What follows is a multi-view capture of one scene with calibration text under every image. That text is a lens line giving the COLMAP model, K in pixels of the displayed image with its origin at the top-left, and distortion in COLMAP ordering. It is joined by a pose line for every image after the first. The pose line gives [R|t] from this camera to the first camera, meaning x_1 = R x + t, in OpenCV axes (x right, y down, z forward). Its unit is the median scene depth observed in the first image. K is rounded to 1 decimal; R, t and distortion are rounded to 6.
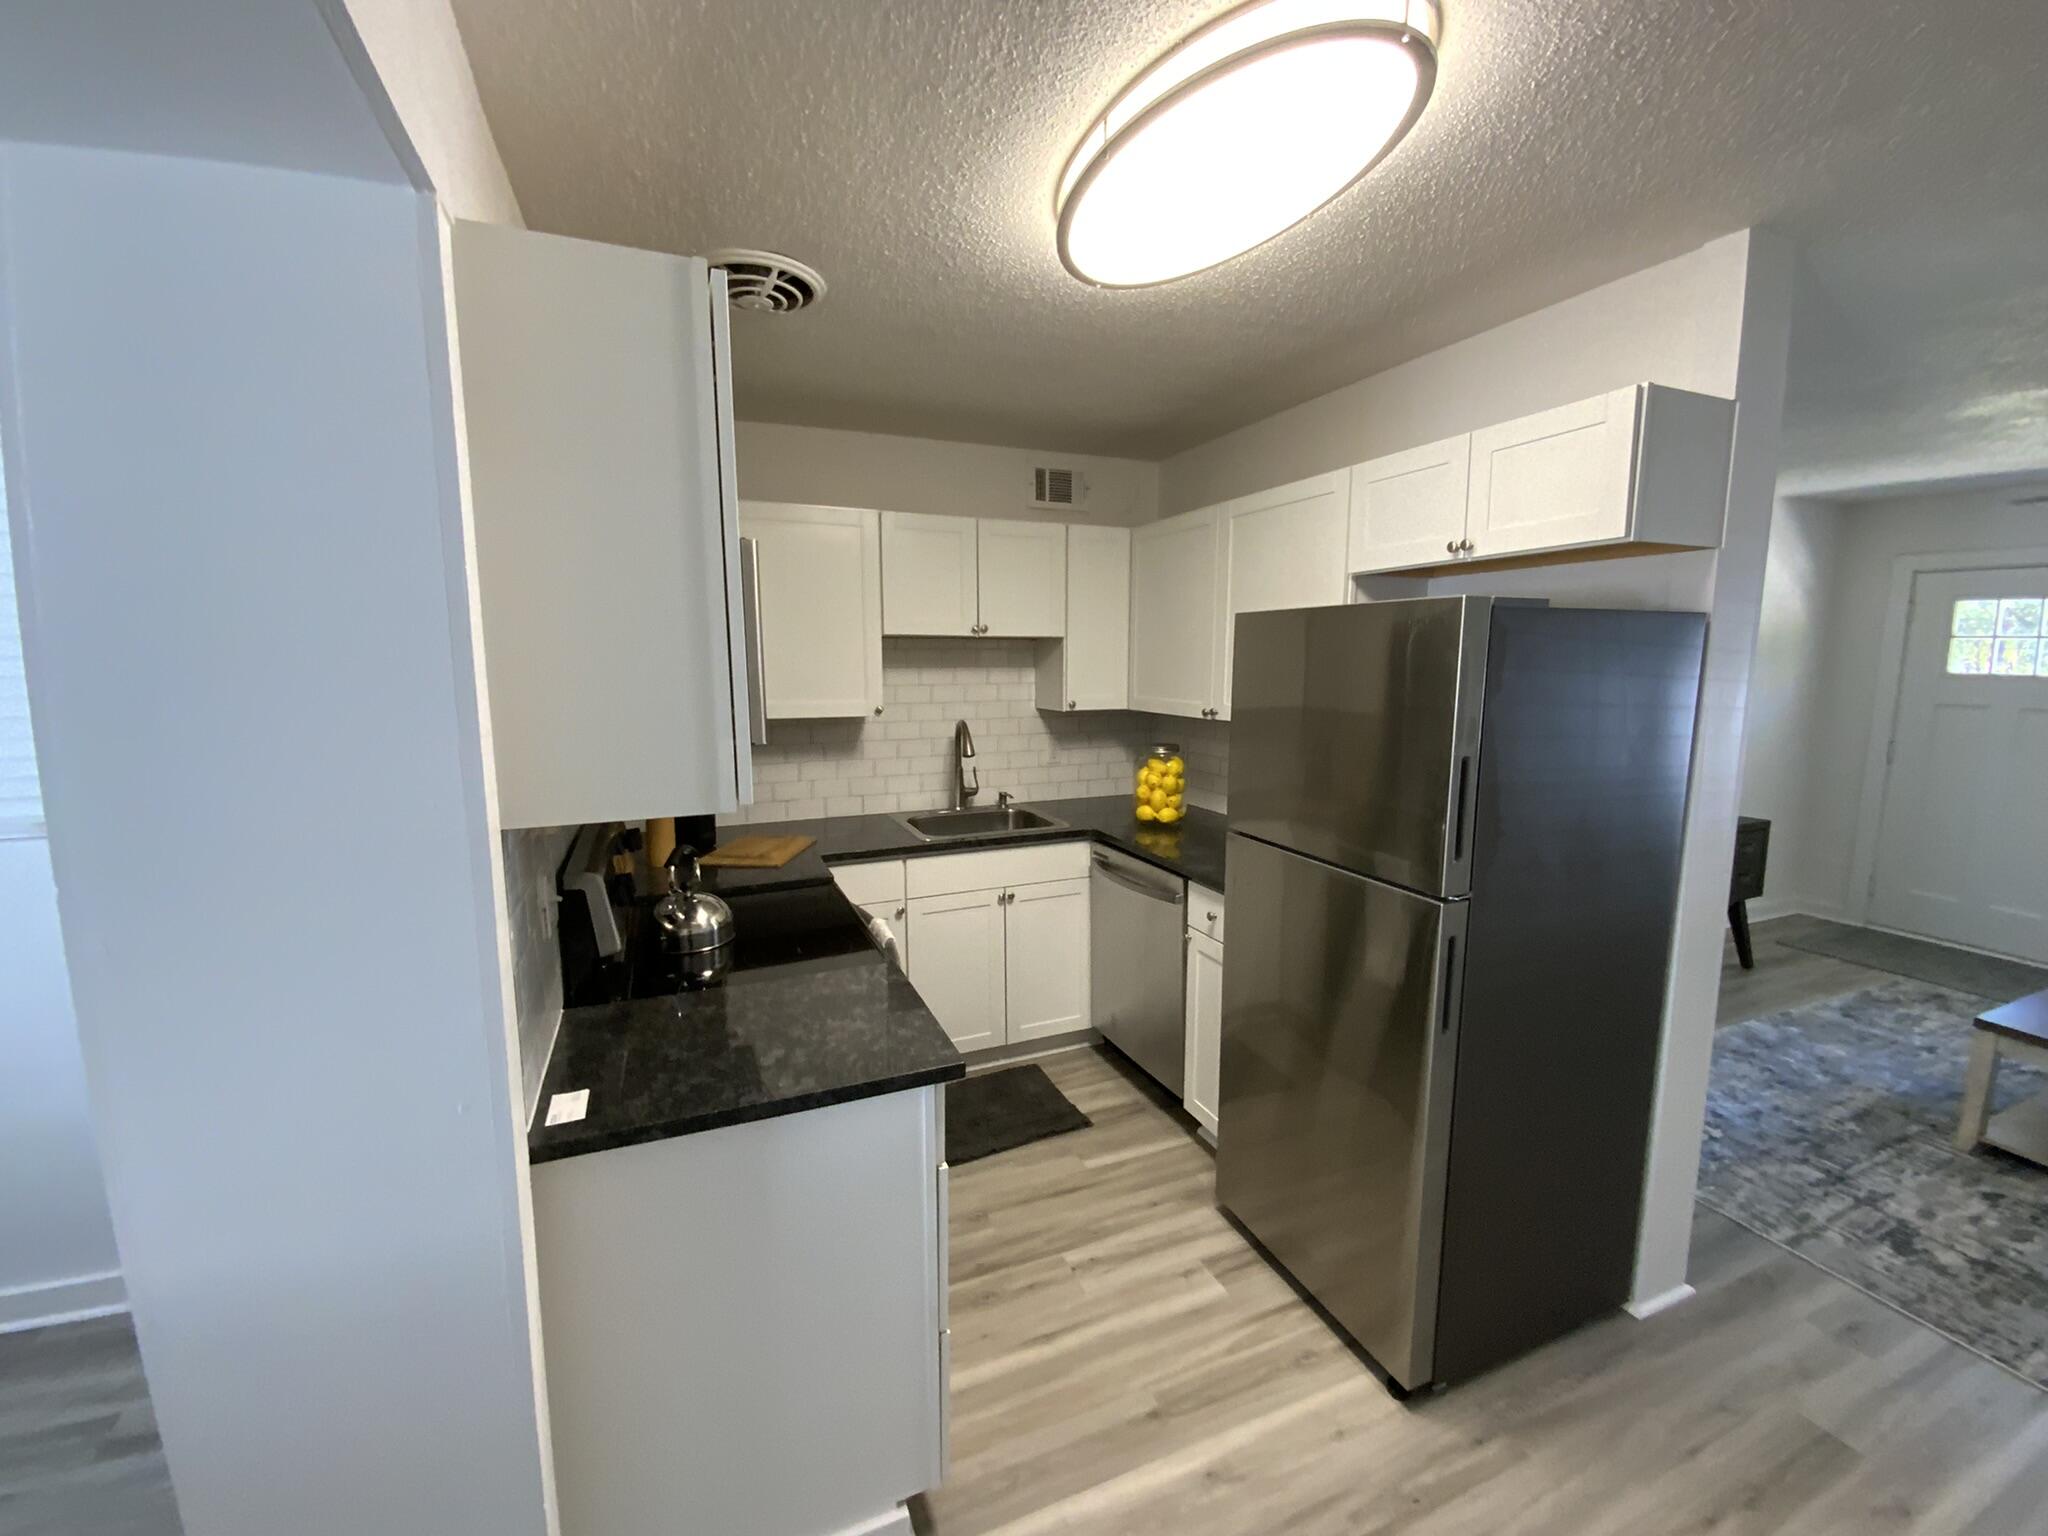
lens RADIAL K [[833.1, 0, 1024.6], [0, 833.1, 774.5], [0, 0, 1]] dist [0.039473, -0.026892]
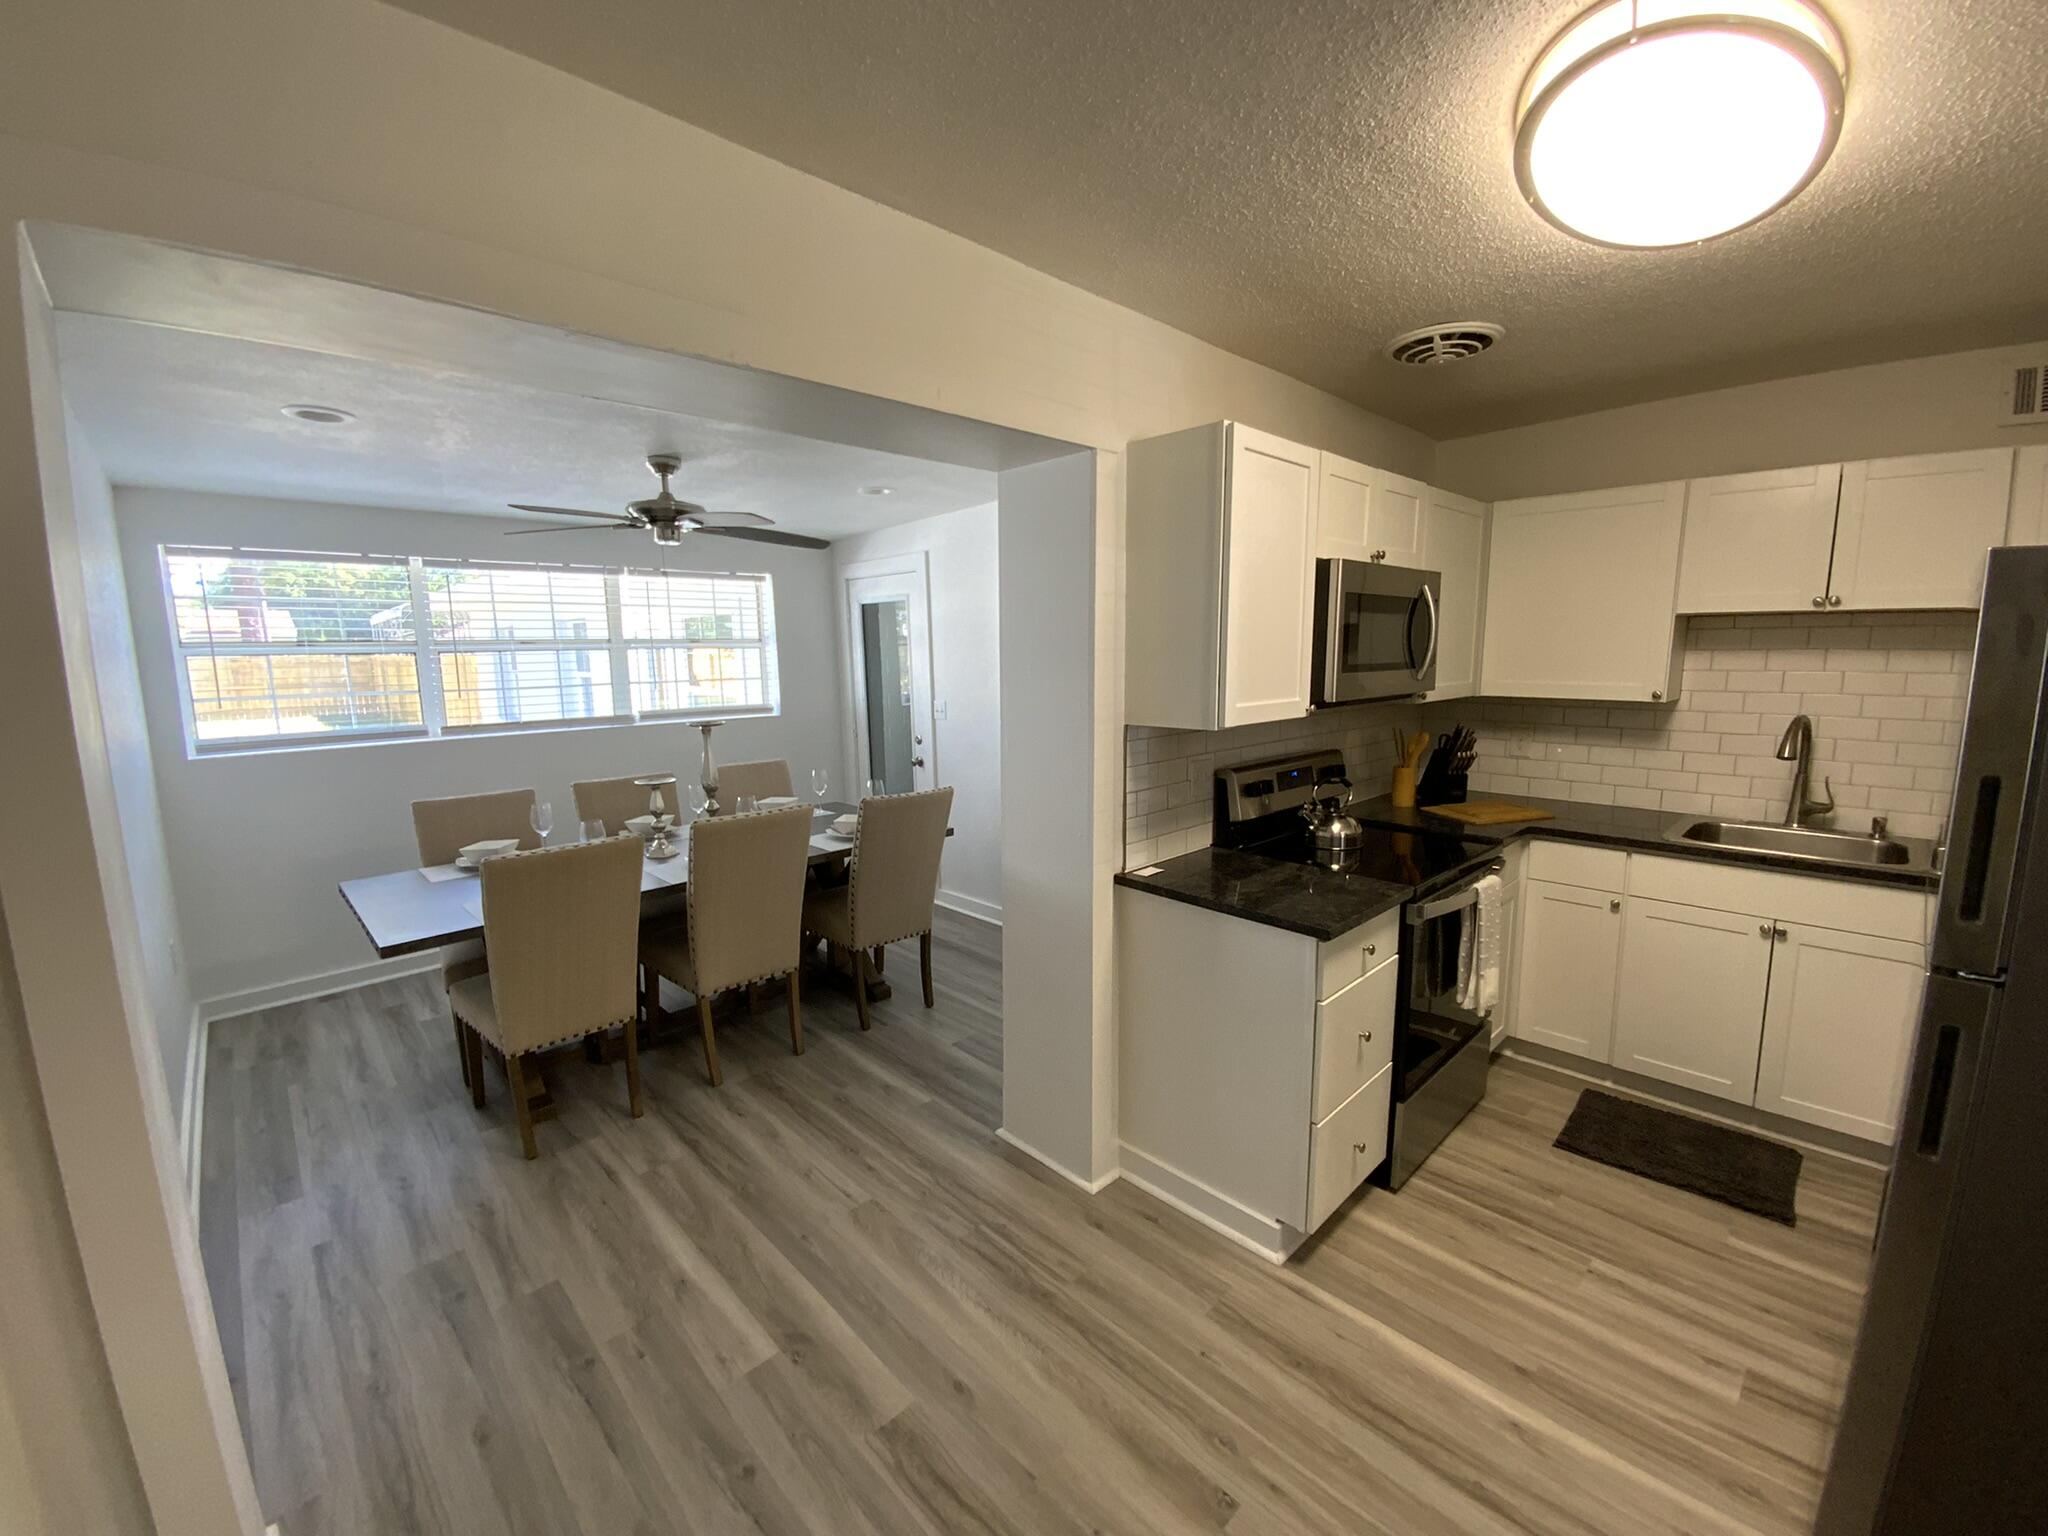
lens RADIAL K [[826.0, 0, 1021.8], [0, 826.0, 768.7], [0, 0, 1]] dist [0.009441, -0.013434]
pose [[0.354246, 0.128468, -0.926286, 0.565074], [-0.122140, 0.988390, 0.090370, 0.010302], [0.927142, 0.081123, 0.365825, 0.002641]]
